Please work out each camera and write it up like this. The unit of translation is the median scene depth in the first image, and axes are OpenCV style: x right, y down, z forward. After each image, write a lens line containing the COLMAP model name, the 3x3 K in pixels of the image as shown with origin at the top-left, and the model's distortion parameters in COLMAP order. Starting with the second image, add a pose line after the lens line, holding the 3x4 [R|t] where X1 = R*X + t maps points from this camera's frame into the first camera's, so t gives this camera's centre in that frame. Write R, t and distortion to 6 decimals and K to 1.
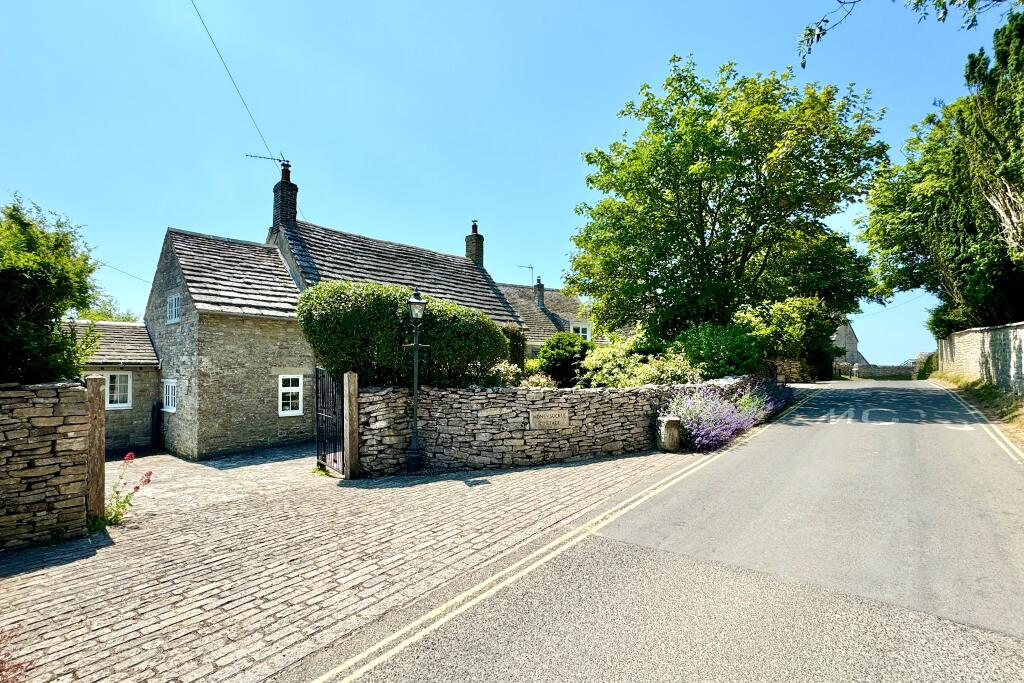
lens RADIAL K [[482.7, 0, 513.7], [0, 482.7, 339.5], [0, 0, 1]] dist [0.000558, -0.000539]
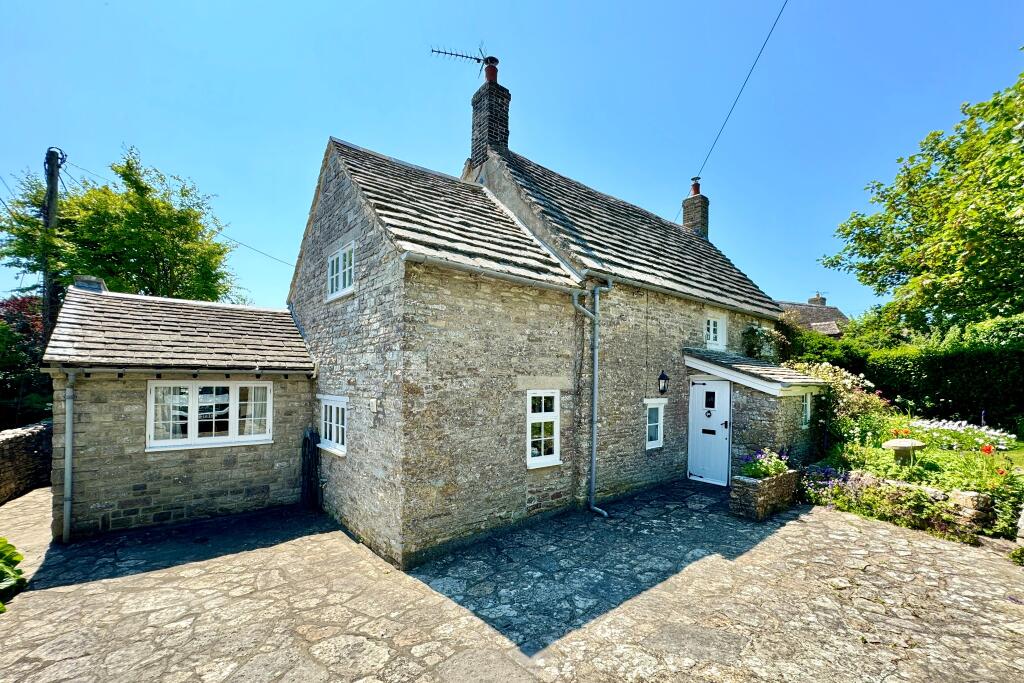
lens RADIAL K [[412.4, 0, 510.2], [0, 412.4, 351.6], [0, 0, 1]] dist [0.000536, 0.000328]
pose [[0.991879, -0.001069, -0.127178, -0.434213], [0.000542, 0.999991, -0.004174, 0.031610], [0.127181, 0.004071, 0.991871, 0.530219]]
